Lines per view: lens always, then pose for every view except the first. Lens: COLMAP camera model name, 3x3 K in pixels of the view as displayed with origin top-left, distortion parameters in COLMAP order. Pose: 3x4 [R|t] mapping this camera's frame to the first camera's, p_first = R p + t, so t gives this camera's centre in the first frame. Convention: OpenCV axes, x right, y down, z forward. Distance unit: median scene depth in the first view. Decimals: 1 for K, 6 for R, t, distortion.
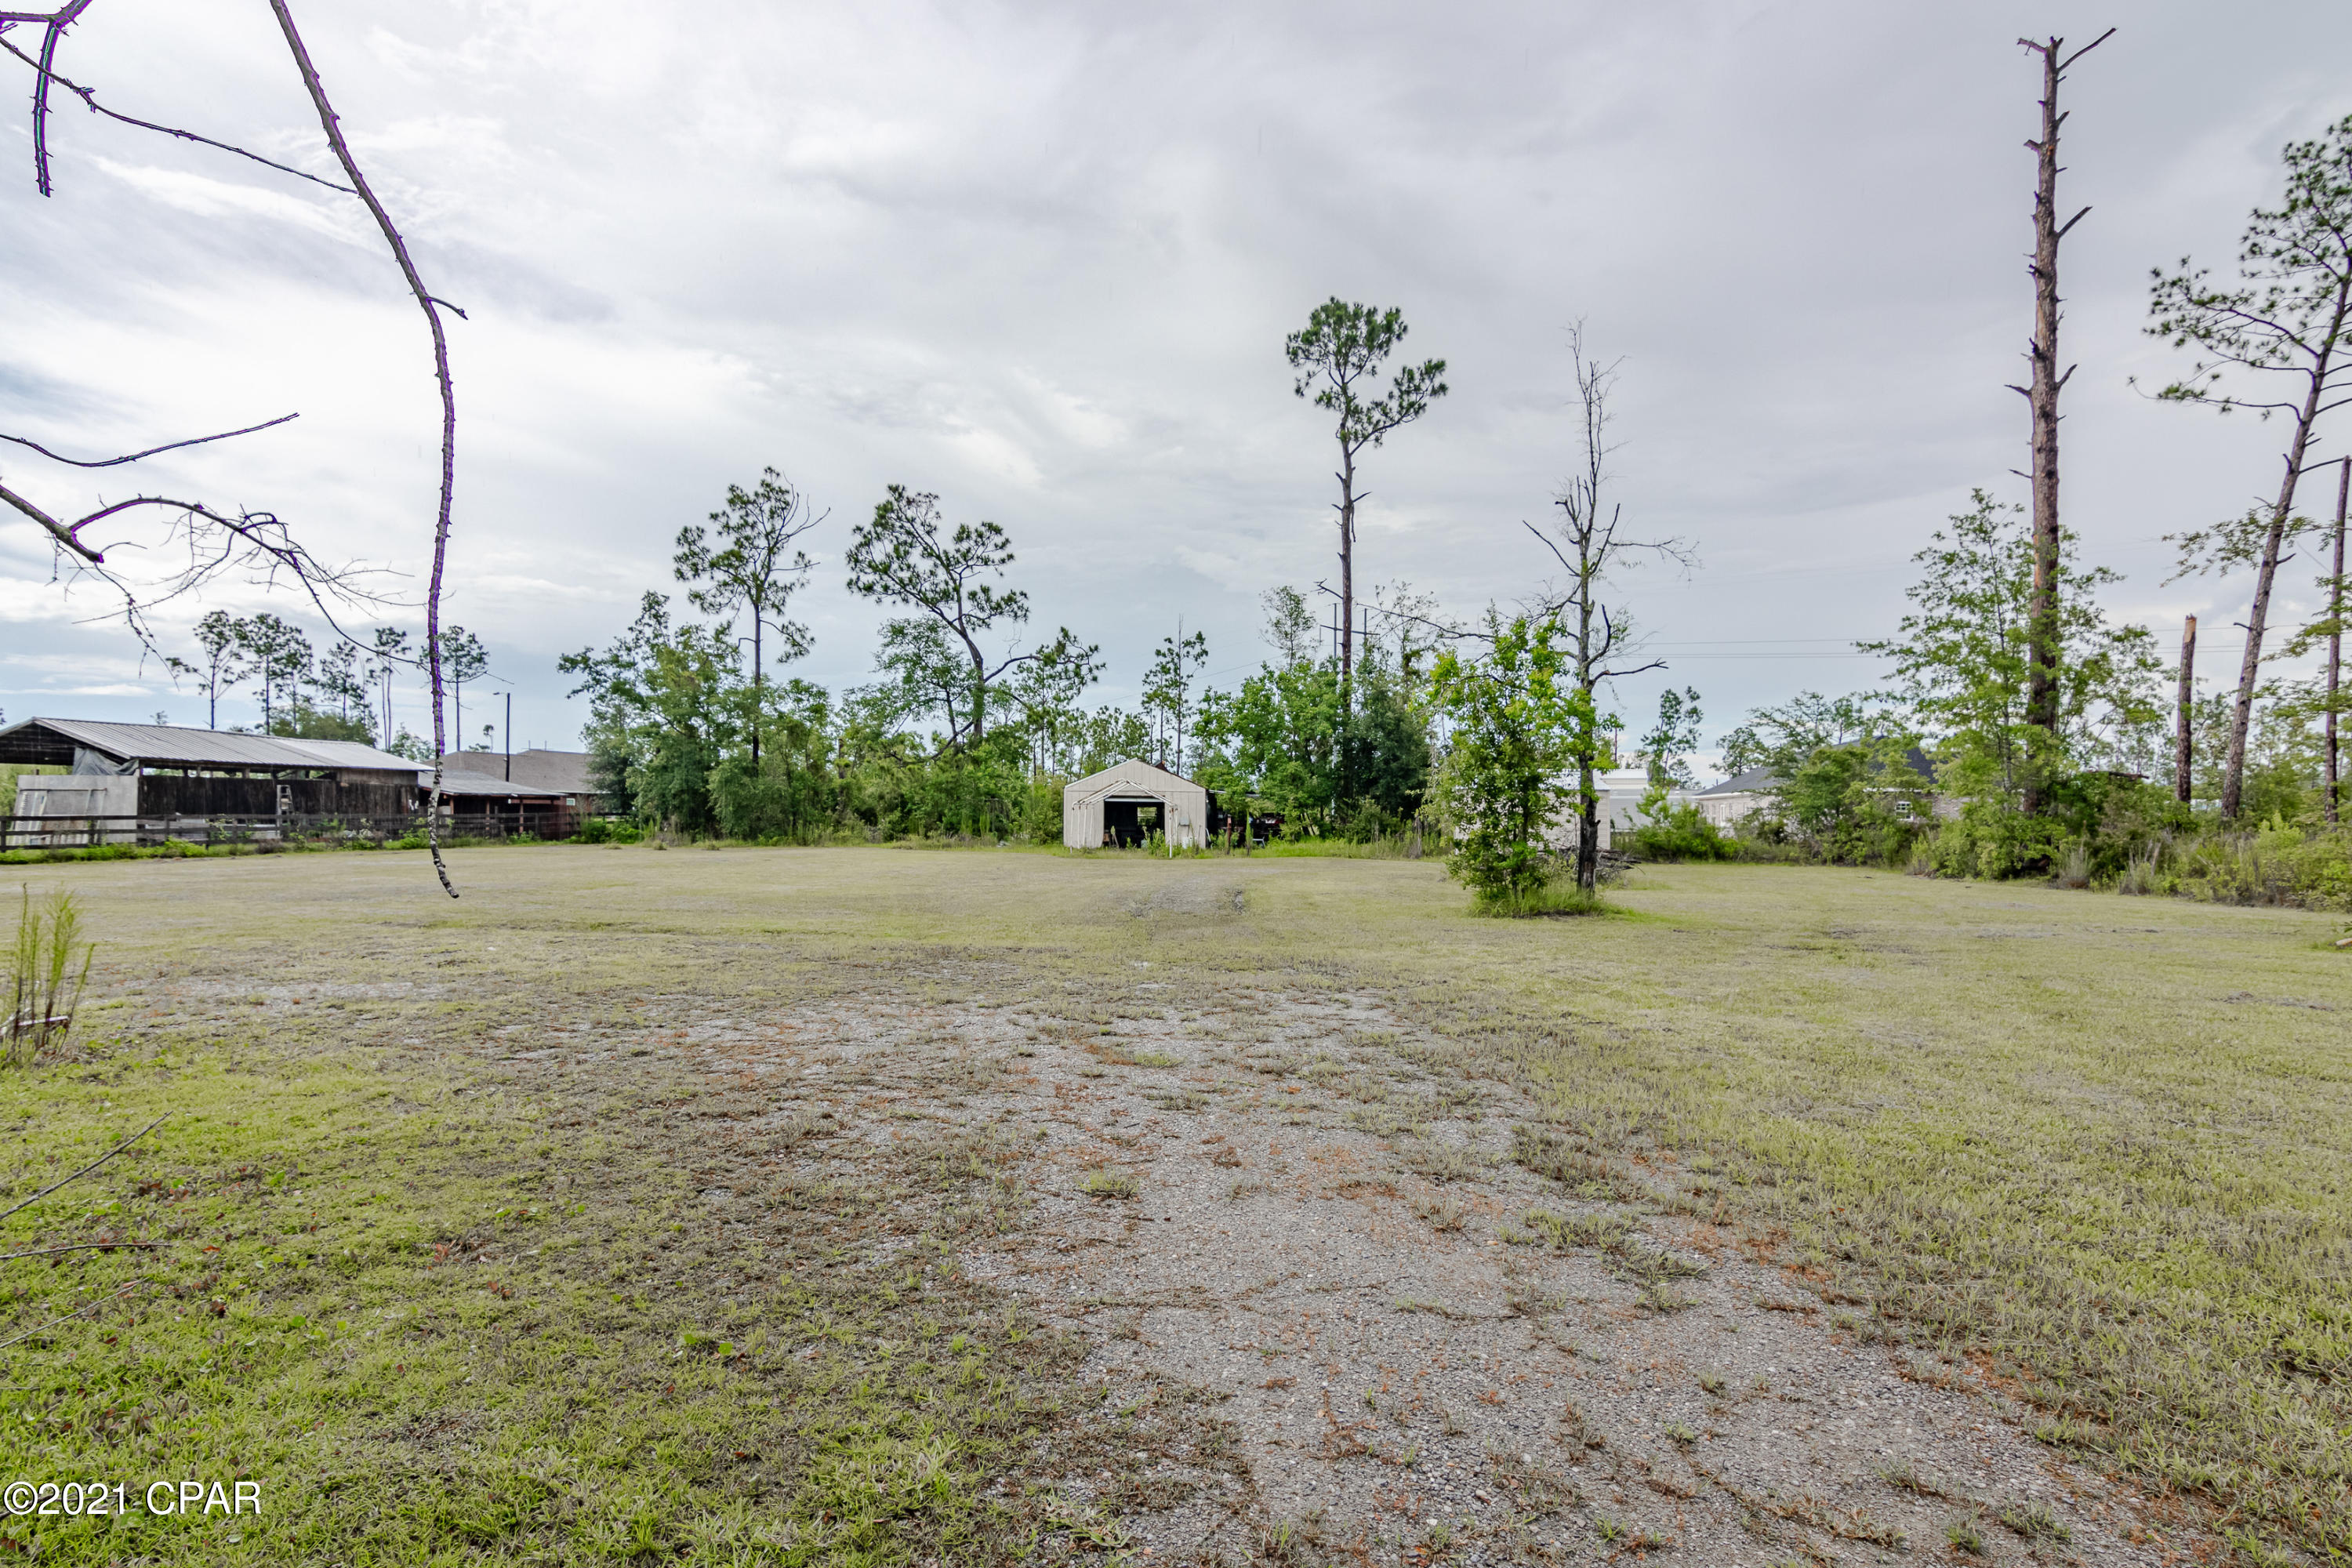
lens RADIAL K [[1203.0, 0, 1158.6], [0, 1203.0, 787.9], [0, 0, 1]] dist [0.001888, 0.001360]
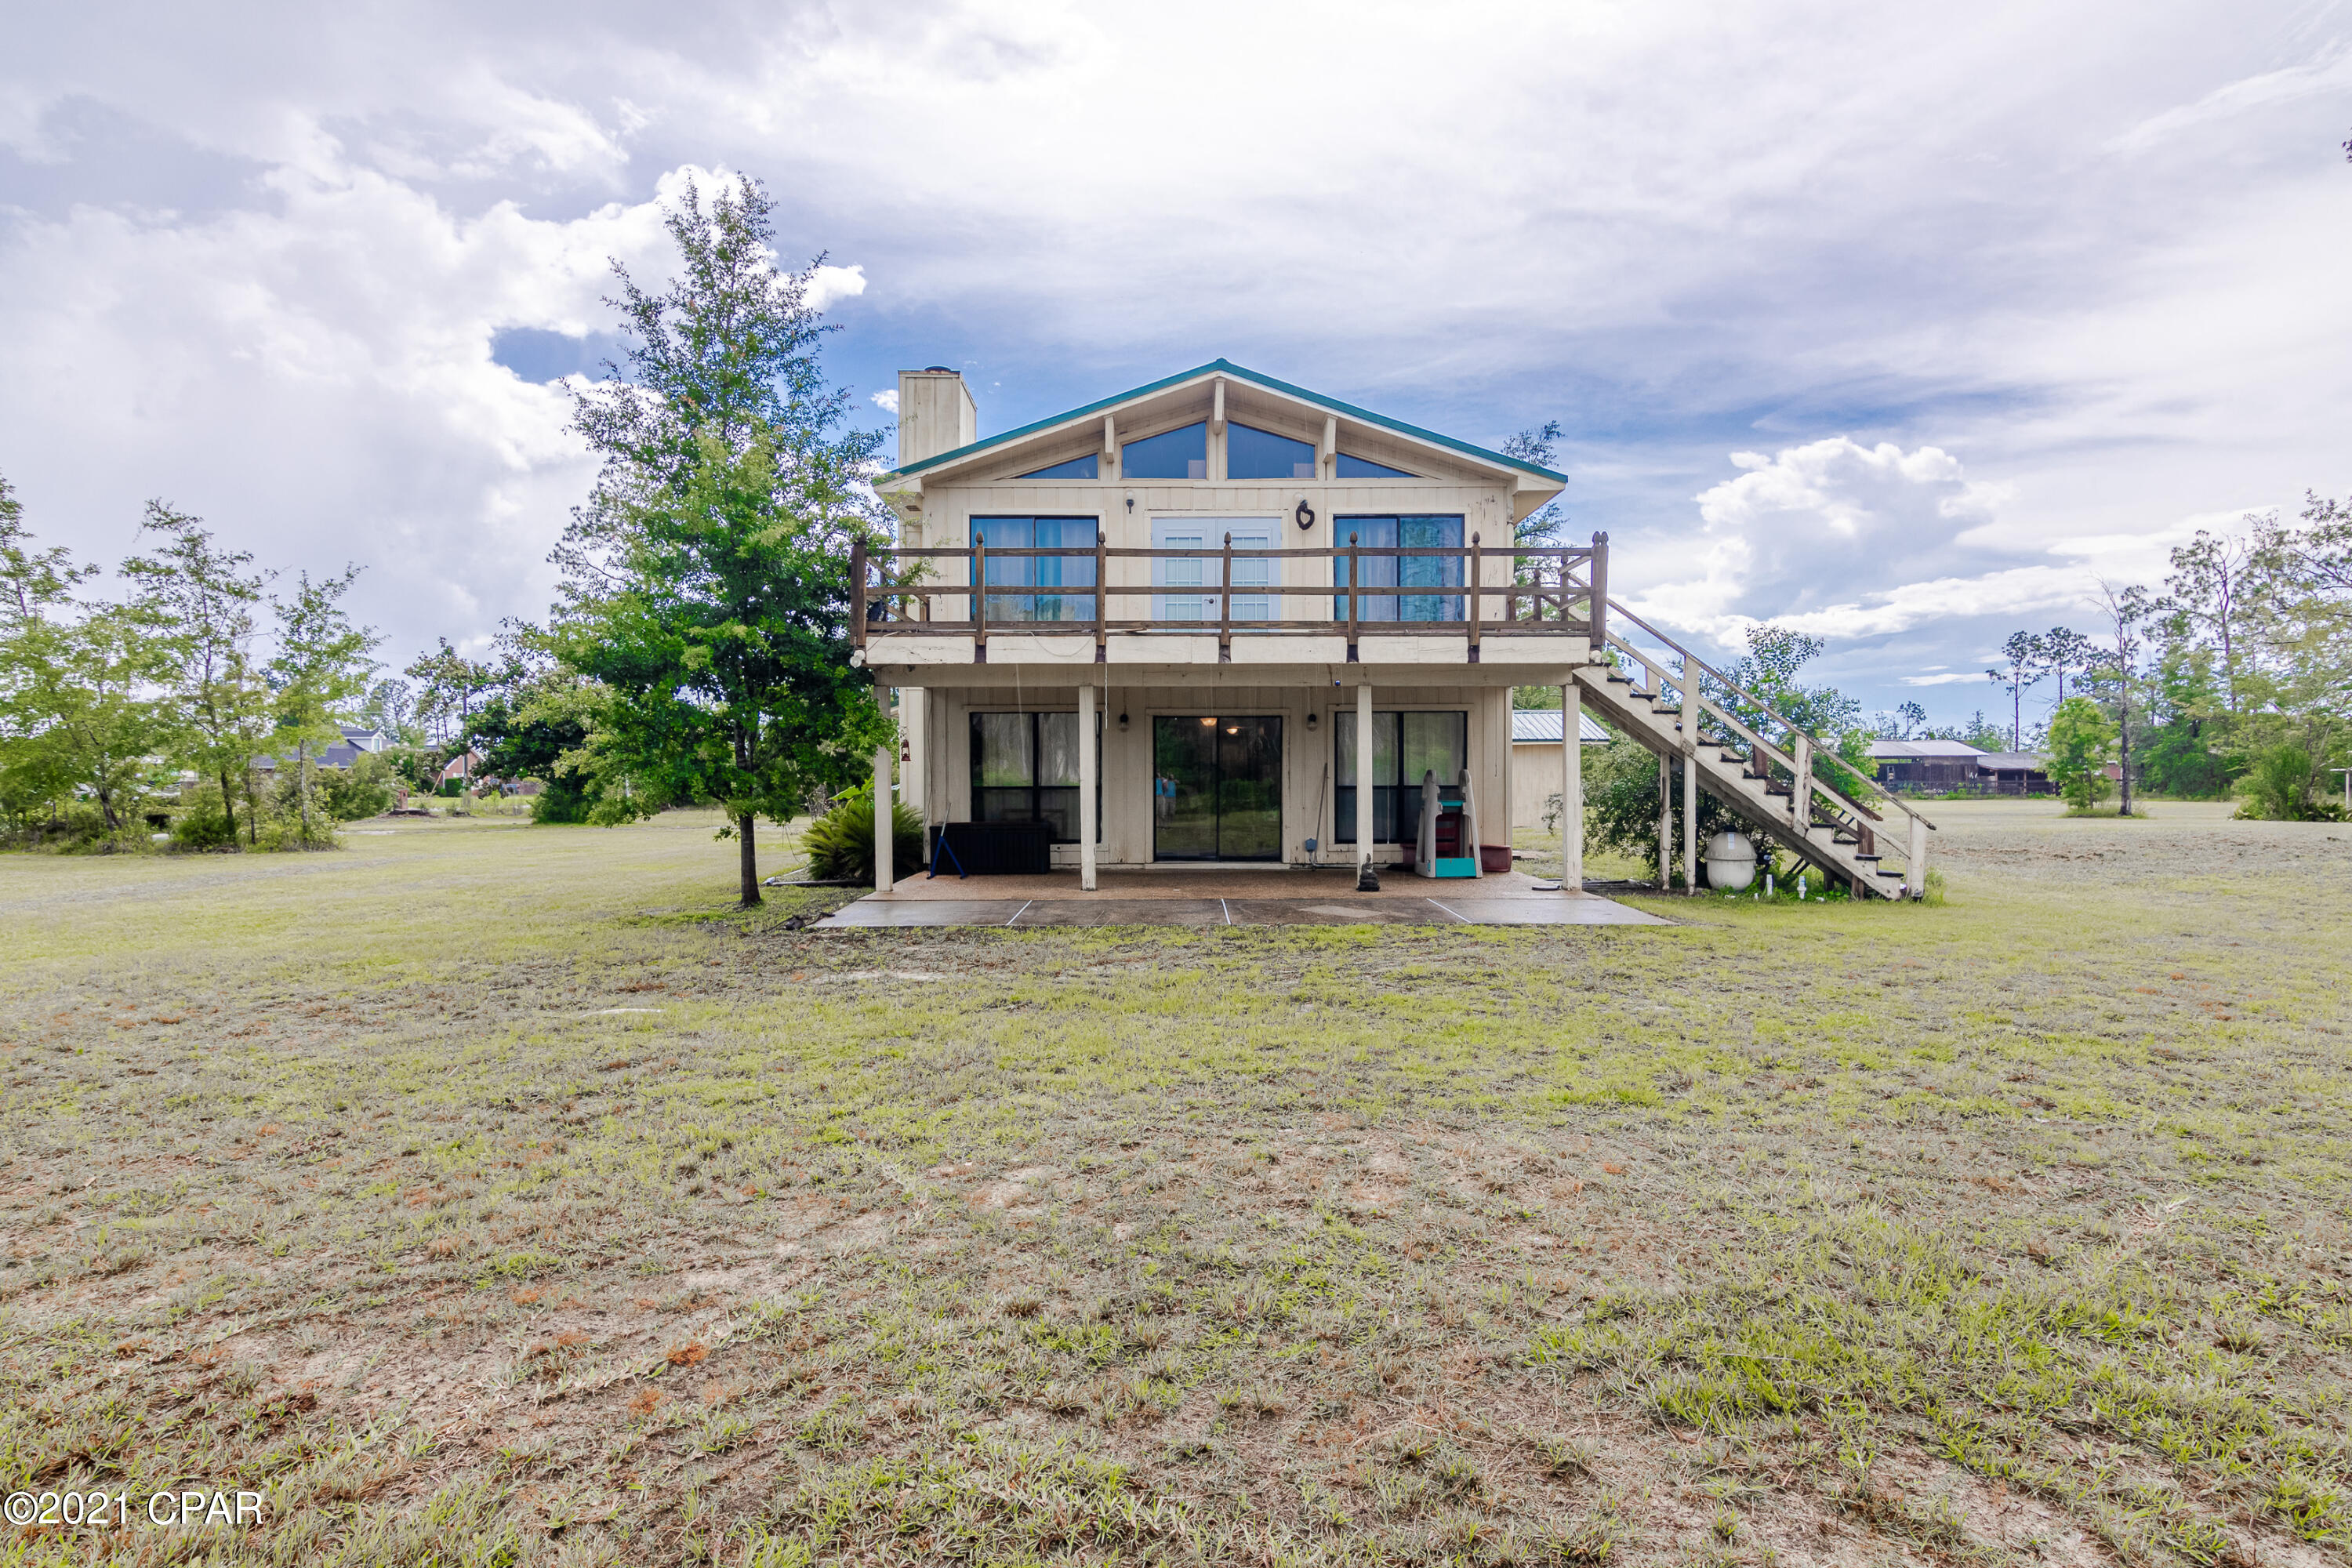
lens RADIAL K [[1203.3, 0, 1168.4], [0, 1203.3, 782.3], [0, 0, 1]] dist [0.001787, 0.000139]
pose [[0.197585, -0.005510, -0.980270, 0.811994], [0.023514, 0.999723, -0.000880, -0.002134], [0.980004, -0.022876, 0.197660, -0.453985]]
